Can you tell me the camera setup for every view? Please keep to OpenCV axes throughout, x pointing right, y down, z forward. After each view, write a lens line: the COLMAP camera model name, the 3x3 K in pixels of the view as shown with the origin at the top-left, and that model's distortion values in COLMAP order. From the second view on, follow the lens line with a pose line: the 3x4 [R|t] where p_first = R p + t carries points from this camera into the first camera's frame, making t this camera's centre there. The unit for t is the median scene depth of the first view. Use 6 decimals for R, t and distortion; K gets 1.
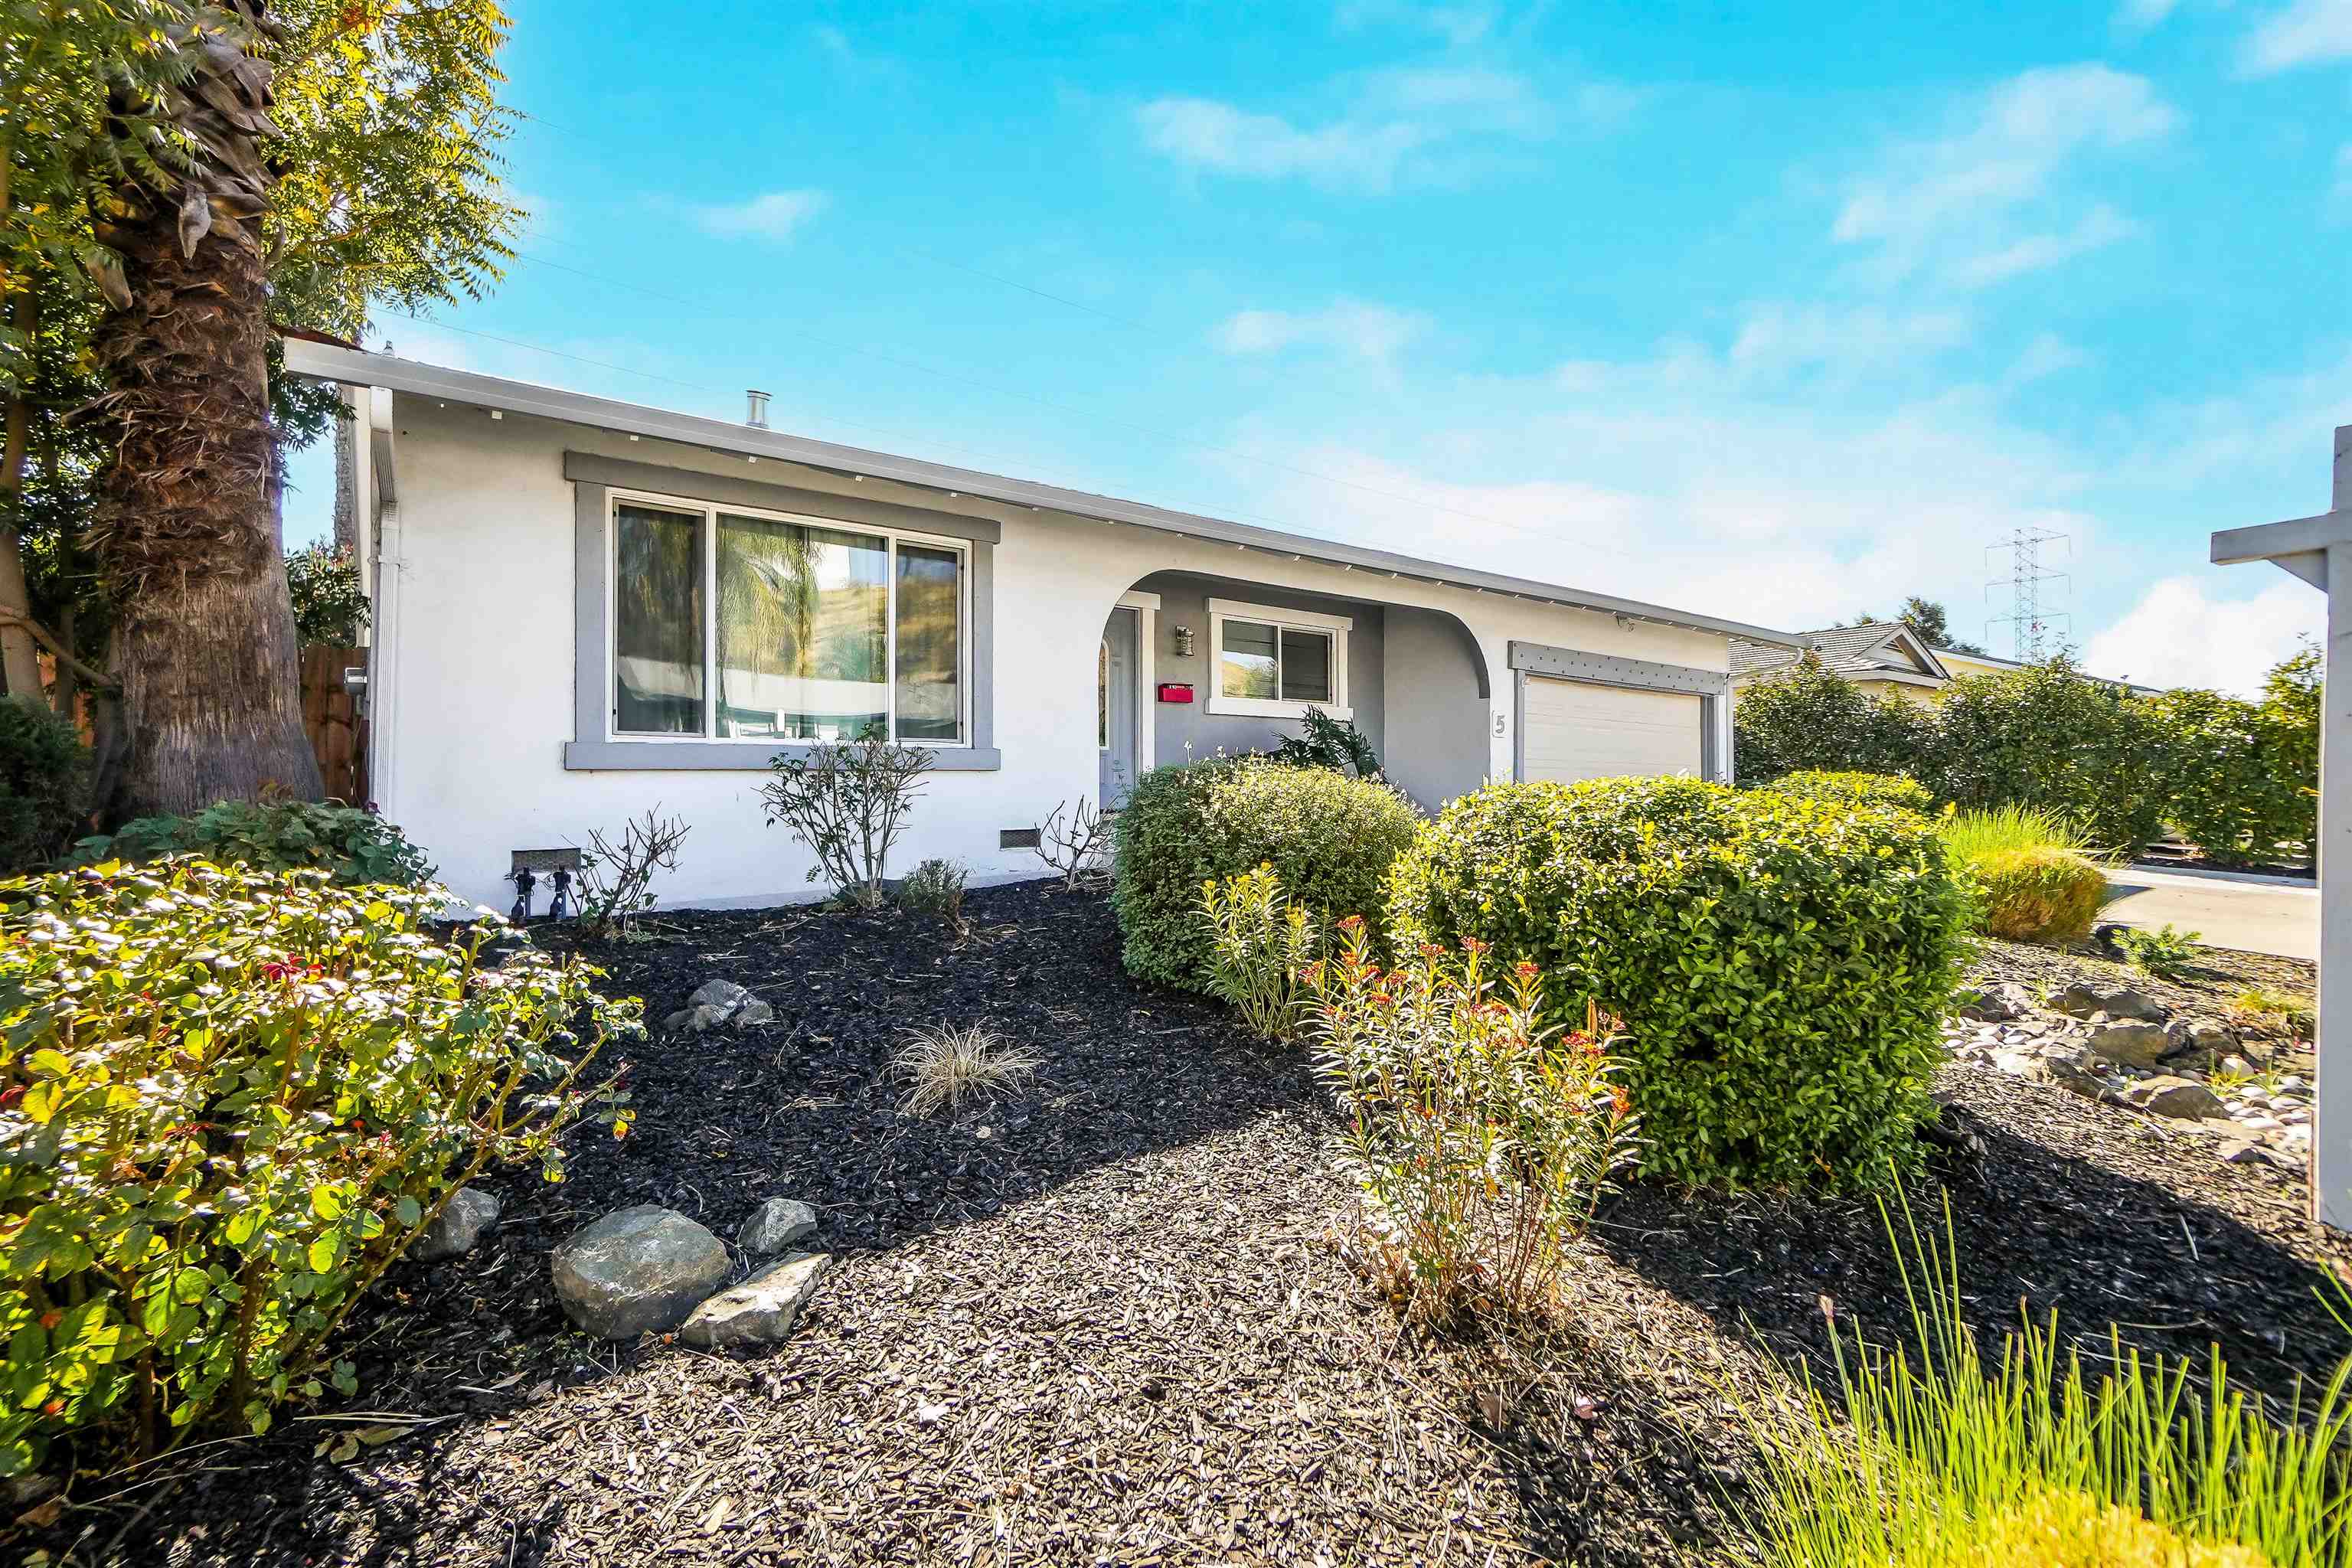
lens RADIAL K [[1024.3, 0, 1186.8], [0, 1024.3, 784.6], [0, 0, 1]] dist [-0.009360, 0.004974]
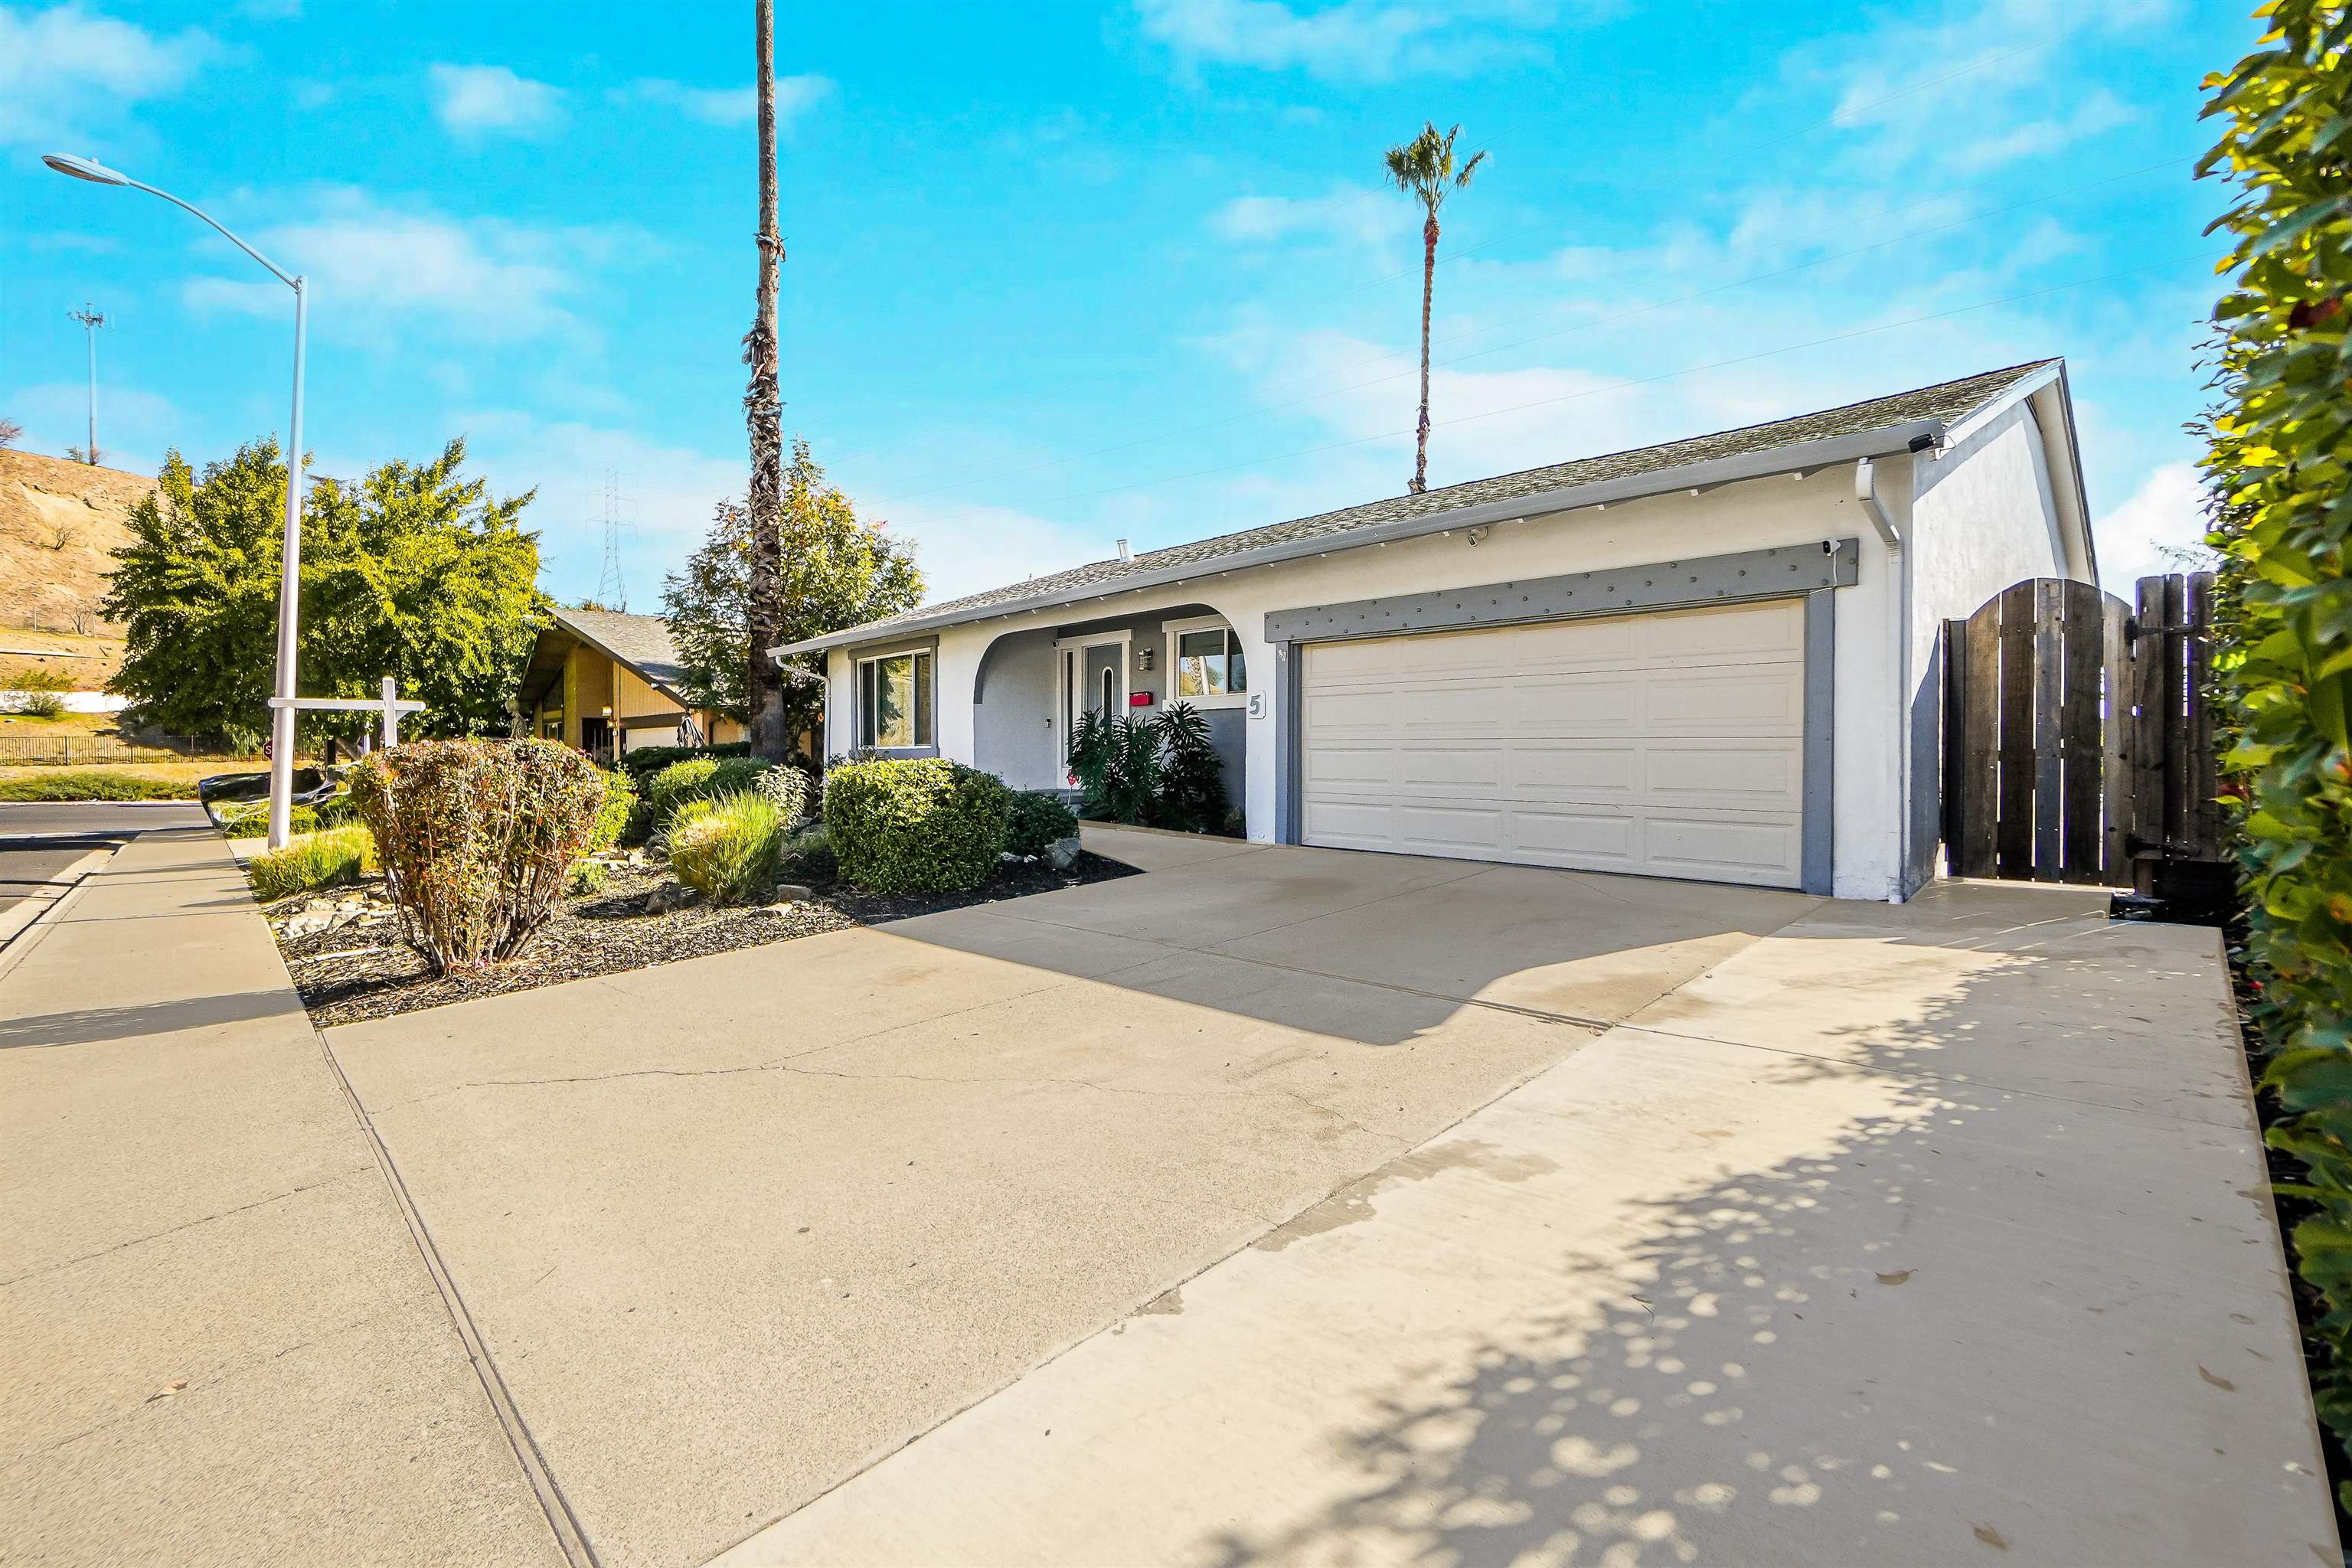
lens RADIAL K [[1024.3, 0, 1180.4], [0, 1024.3, 775.1], [0, 0, 1]] dist [-0.009360, 0.004974]
pose [[0.111724, 0.018004, -0.993576, 1.339575], [0.000612, 0.999834, 0.018186, -0.012981], [0.993739, -0.002640, 0.111694, 0.898144]]
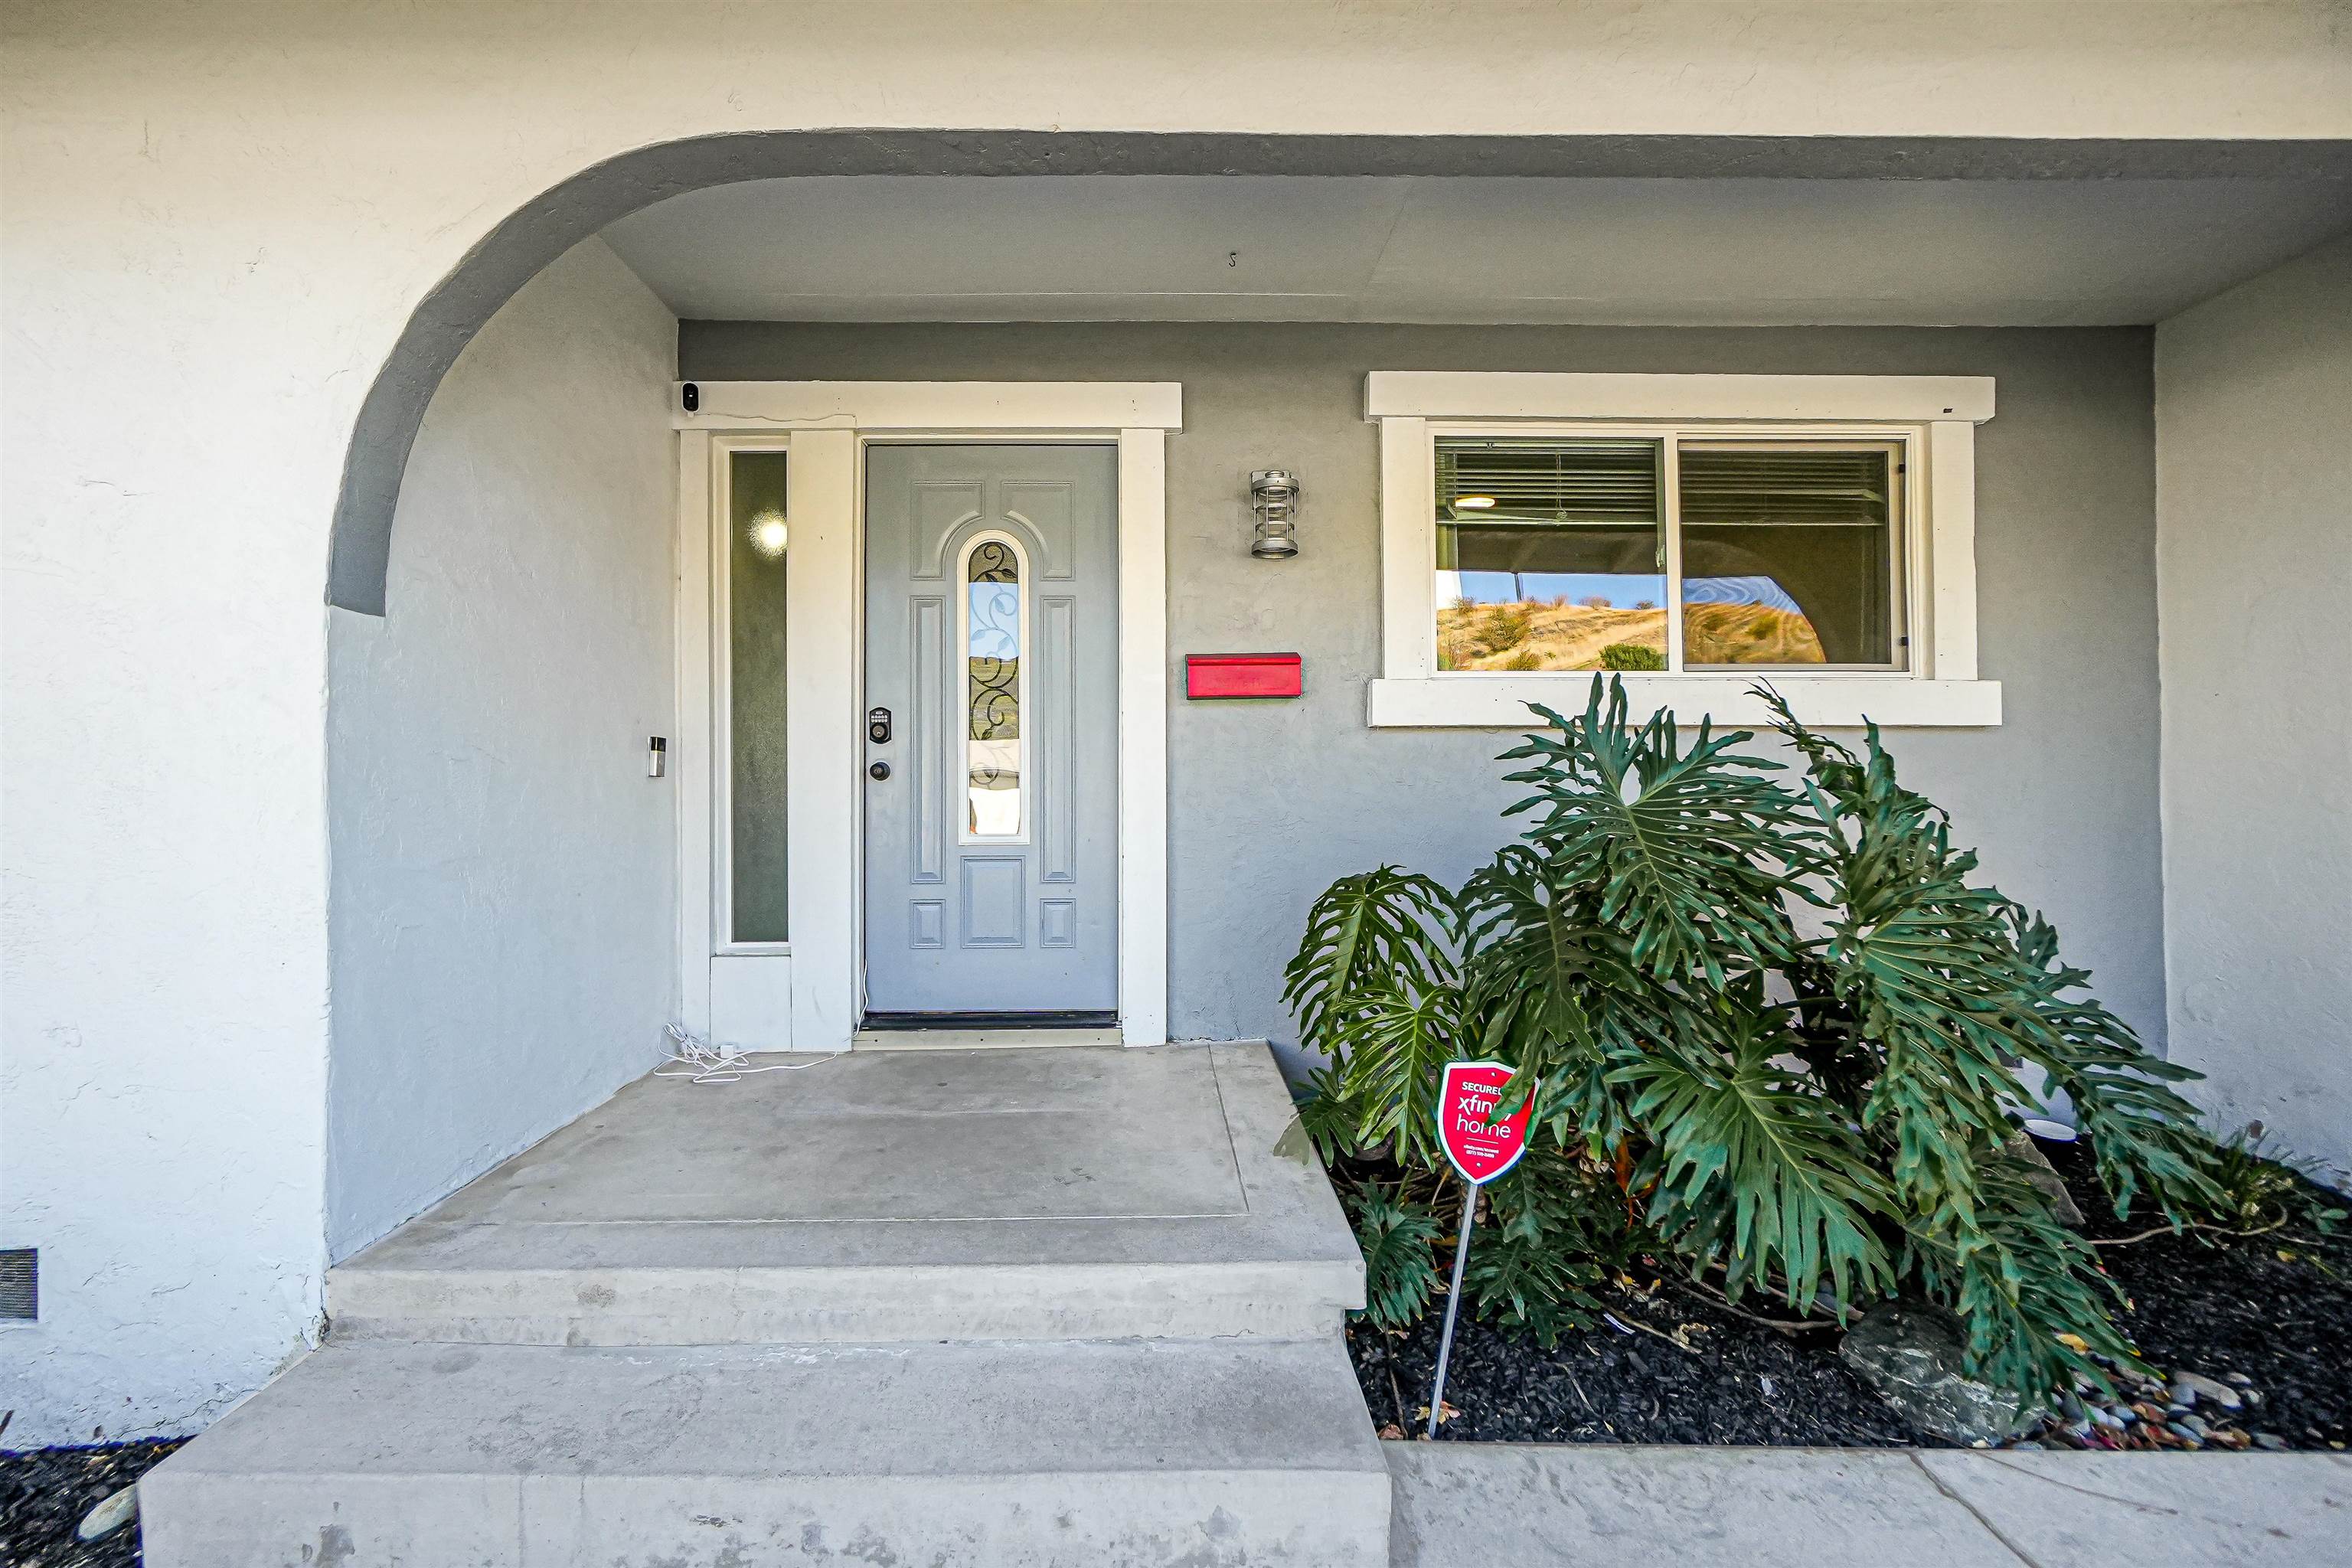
lens RADIAL K [[1024.3, 0, 1177.8], [0, 1024.3, 782.8], [0, 0, 1]] dist [-0.009360, 0.004974]
pose [[0.804647, -0.004741, -0.593735, 0.167708], [0.002085, 0.999985, -0.005158, -0.051740], [0.593750, 0.002913, 0.804644, 0.719539]]
